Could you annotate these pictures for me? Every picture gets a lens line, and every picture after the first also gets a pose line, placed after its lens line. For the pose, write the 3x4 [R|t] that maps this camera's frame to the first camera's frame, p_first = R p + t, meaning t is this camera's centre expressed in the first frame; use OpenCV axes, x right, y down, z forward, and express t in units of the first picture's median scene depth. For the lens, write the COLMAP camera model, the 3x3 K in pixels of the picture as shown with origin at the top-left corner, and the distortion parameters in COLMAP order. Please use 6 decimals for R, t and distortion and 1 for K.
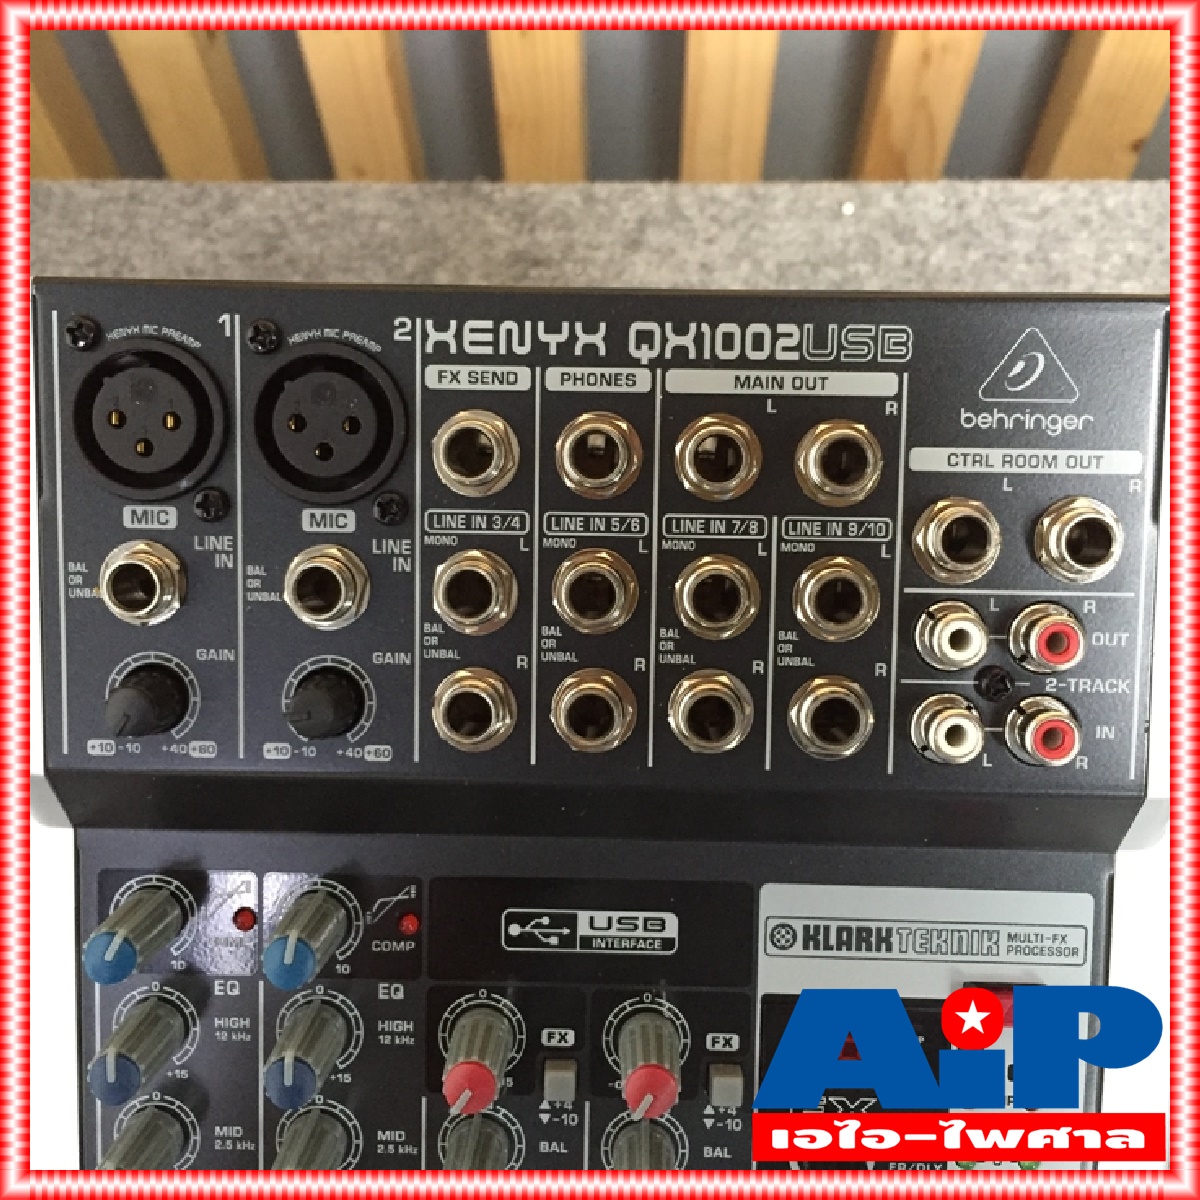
lens RADIAL K [[1329.5, 0, 600.0], [0, 1329.5, 600.0], [0, 0, 1]] dist [0.057310, -0.064008]
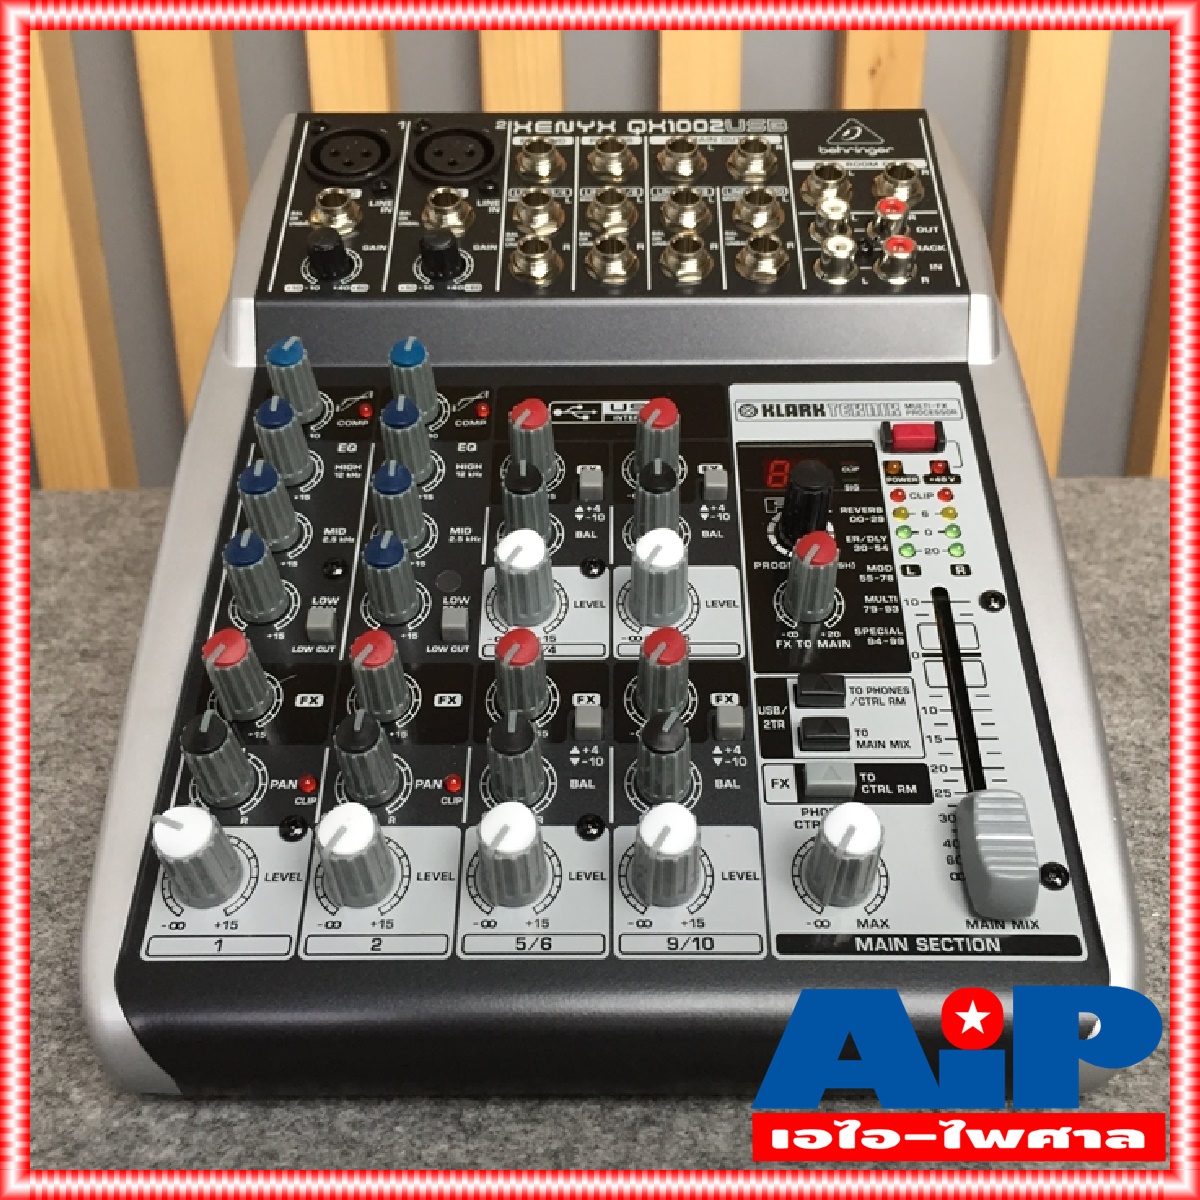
lens RADIAL K [[1329.5, 0, 600.0], [0, 1329.5, 600.0], [0, 0, 1]] dist [0.057310, -0.064008]
pose [[0.999866, -0.003855, 0.015899, -0.042739], [0.013535, 0.740870, -0.671513, 1.345957], [-0.009190, 0.671638, 0.740823, 0.091191]]
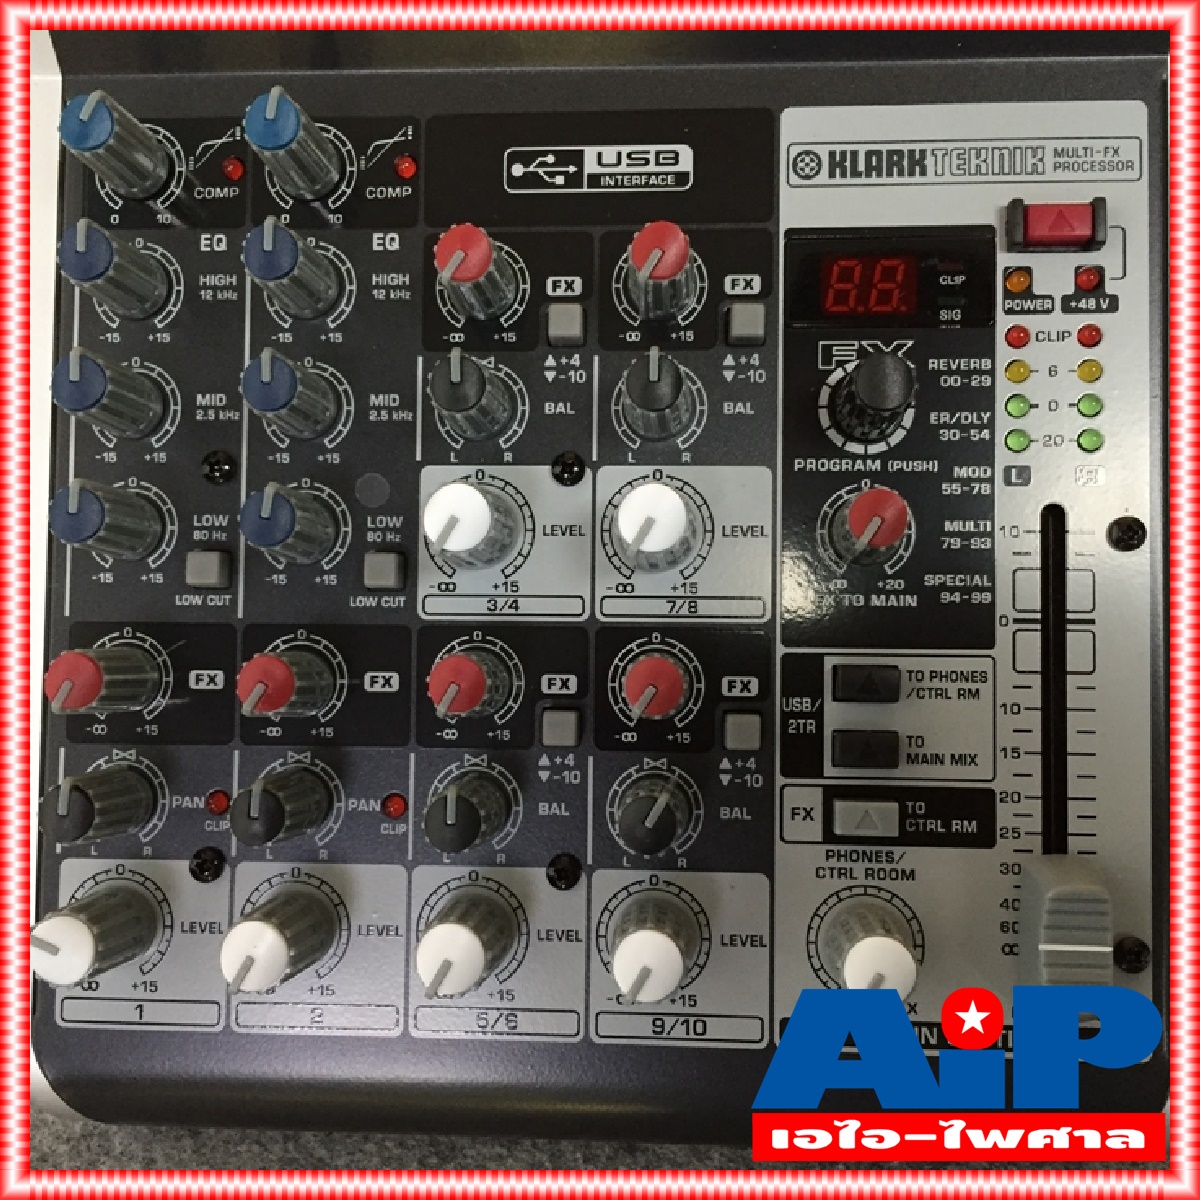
lens RADIAL K [[1329.5, 0, 600.0], [0, 1329.5, 600.0], [0, 0, 1]] dist [0.057310, -0.064008]
pose [[0.998736, -0.007171, -0.049742, 0.038211], [0.000196, 0.990316, -0.138832, 0.678481], [0.050256, 0.138647, 0.989066, 0.120089]]
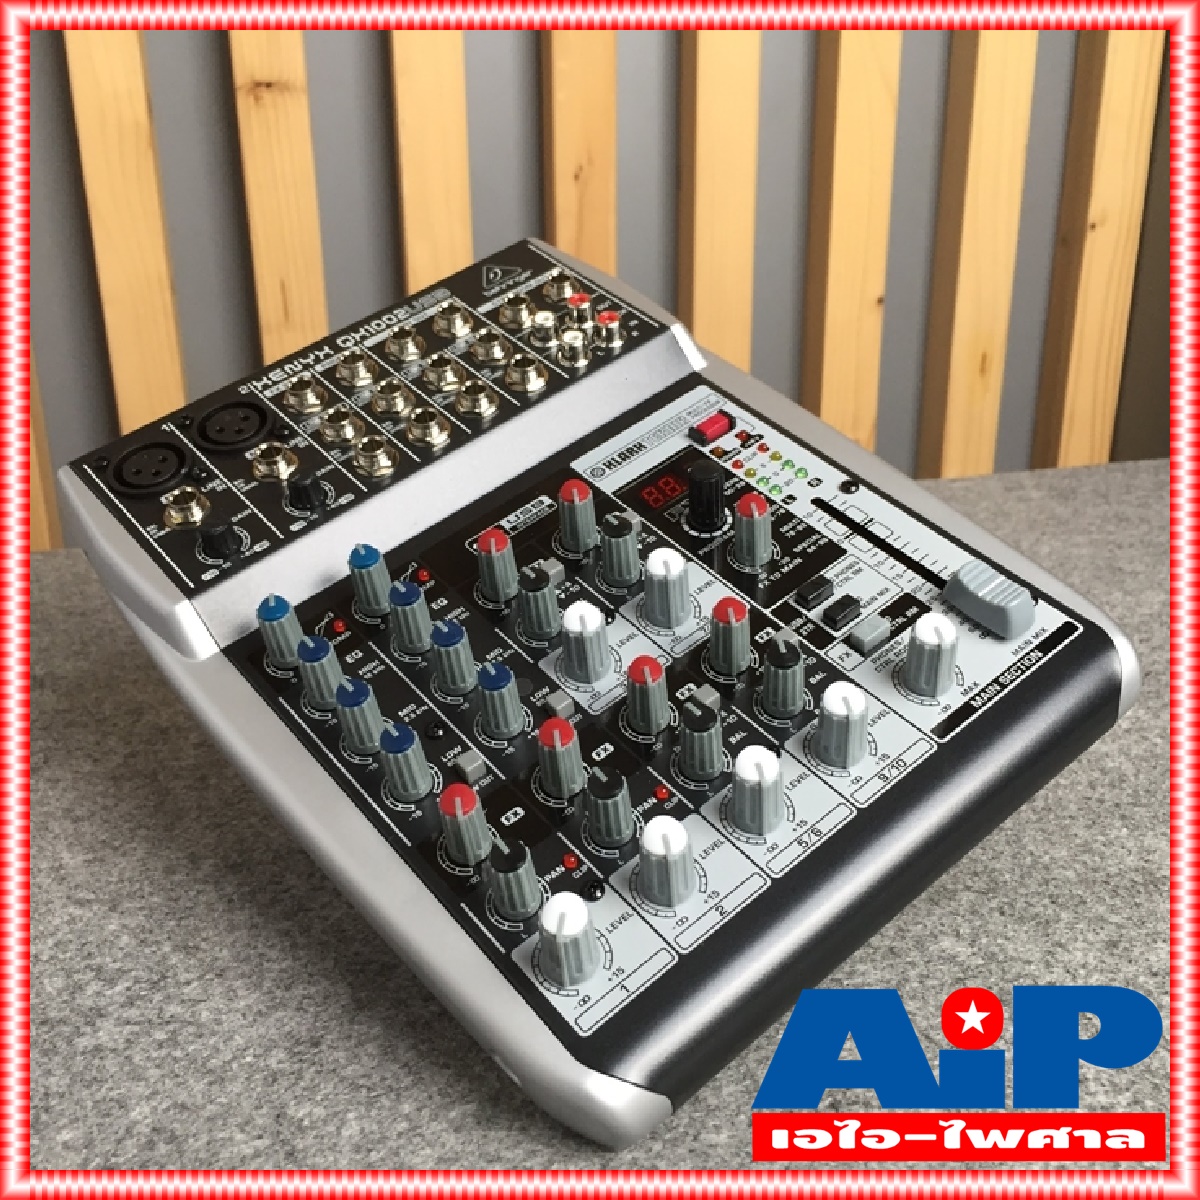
lens RADIAL K [[1329.5, 0, 600.0], [0, 1329.5, 600.0], [0, 0, 1]] dist [0.057310, -0.064008]
pose [[0.757670, -0.496451, 0.423641, -0.699346], [0.641937, 0.449839, -0.620936, 1.436658], [0.117694, 0.742415, 0.659521, -0.046911]]
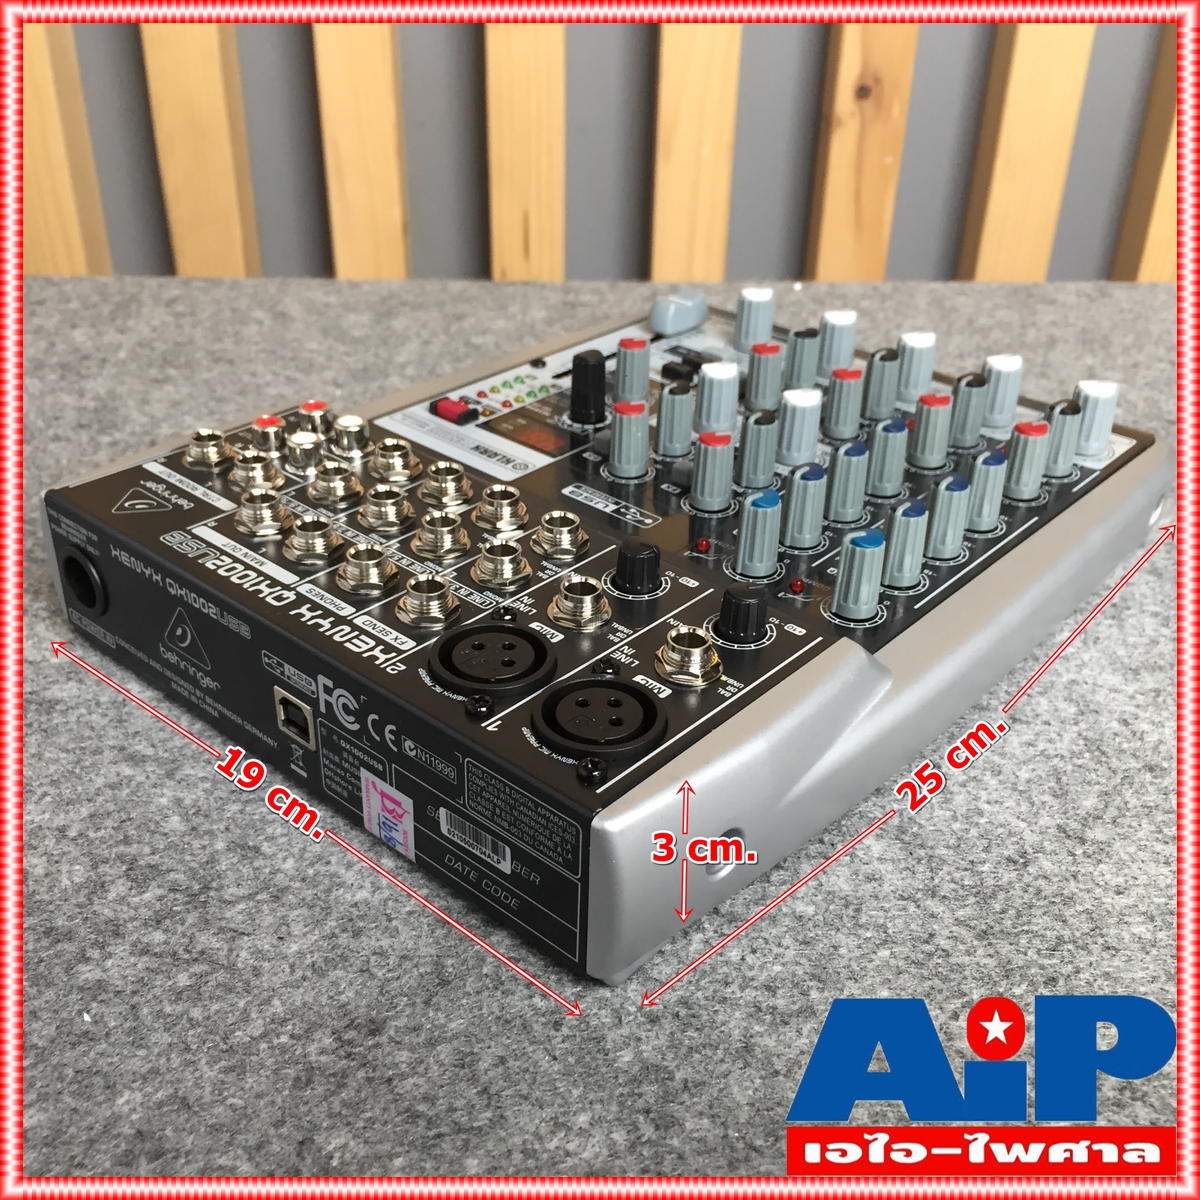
lens RADIAL K [[1329.5, 0, 600.0], [0, 1329.5, 600.0], [0, 0, 1]] dist [0.057310, -0.064008]
pose [[-0.762472, -0.333052, 0.554719, -0.883291], [0.645224, -0.455246, 0.613545, -0.747172], [0.048191, 0.825729, 0.562005, 0.233101]]
